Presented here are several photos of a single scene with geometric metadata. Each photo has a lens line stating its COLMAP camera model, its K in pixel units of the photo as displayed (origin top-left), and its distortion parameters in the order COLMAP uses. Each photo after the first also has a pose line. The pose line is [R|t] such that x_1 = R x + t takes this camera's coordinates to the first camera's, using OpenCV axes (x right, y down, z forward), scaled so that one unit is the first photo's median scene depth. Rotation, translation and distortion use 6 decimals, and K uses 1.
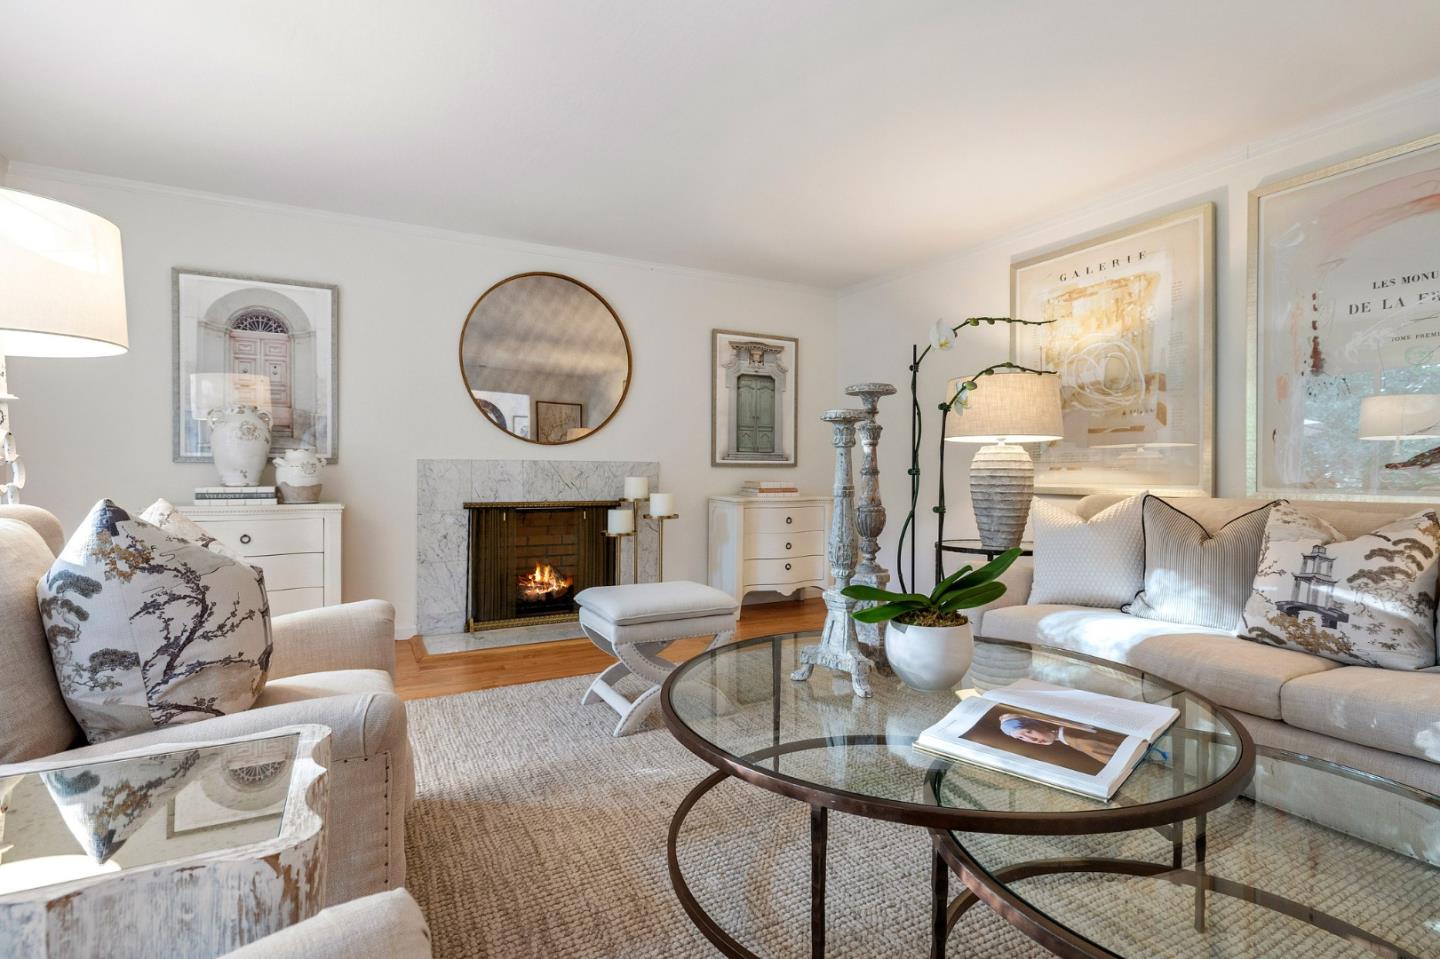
lens RADIAL K [[730.6, 0, 722.0], [0, 730.6, 473.7], [0, 0, 1]] dist [-0.014386, -0.005332]
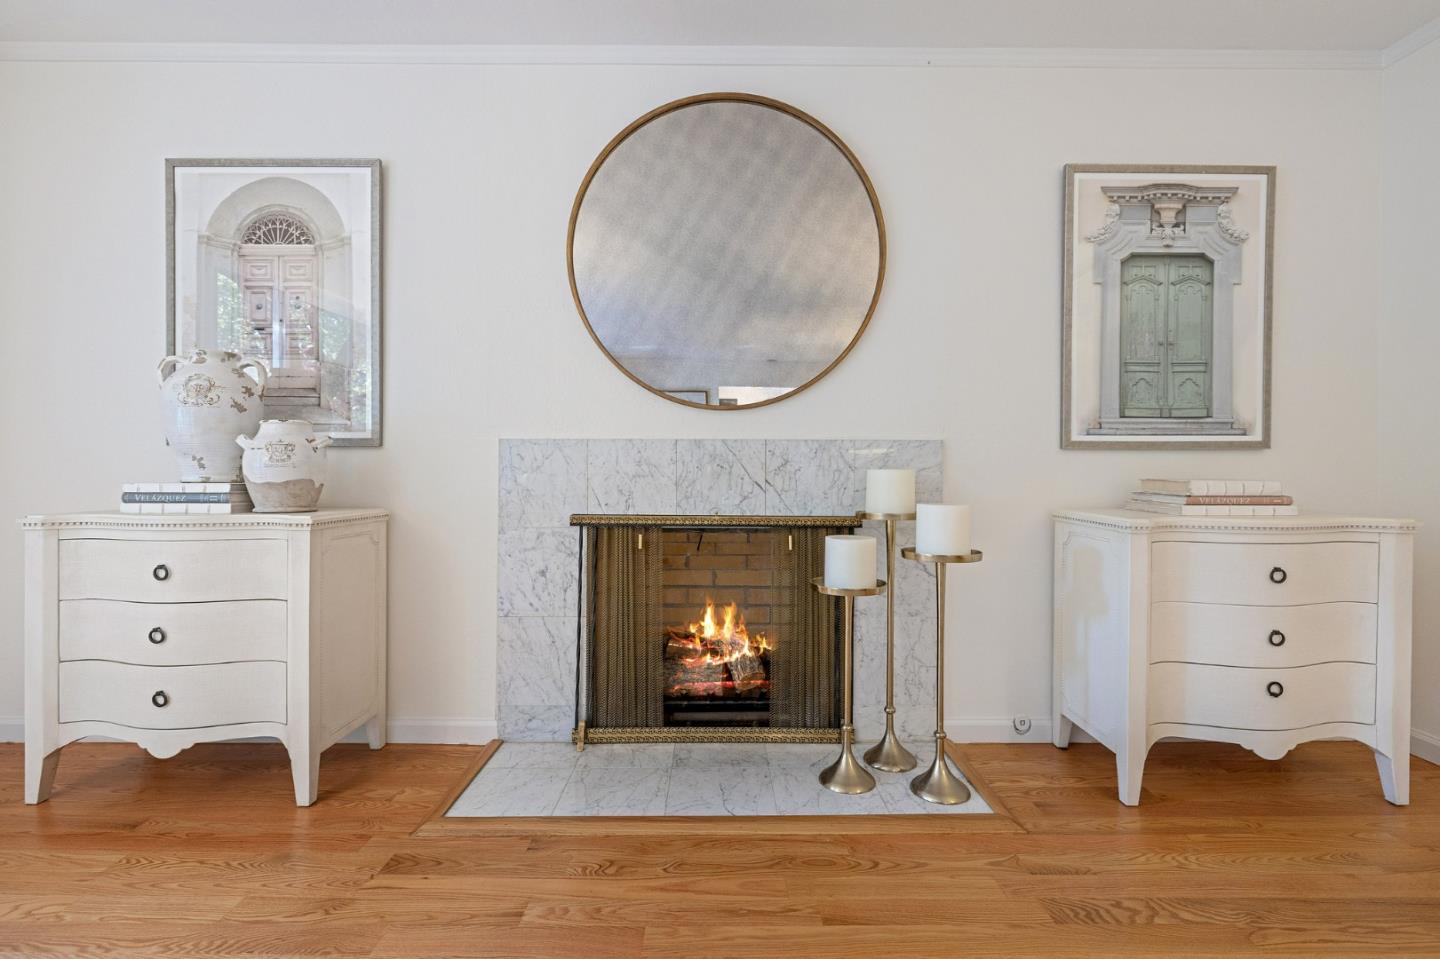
lens RADIAL K [[628.8, 0, 719.2], [0, 628.8, 477.5], [0, 0, 1]] dist [-0.006879, 0.000707]
pose [[0.884322, -0.000359, -0.466877, -0.022753], [-0.000697, 0.999998, -0.002089, 0.011127], [0.466877, 0.002173, 0.884320, 0.580116]]
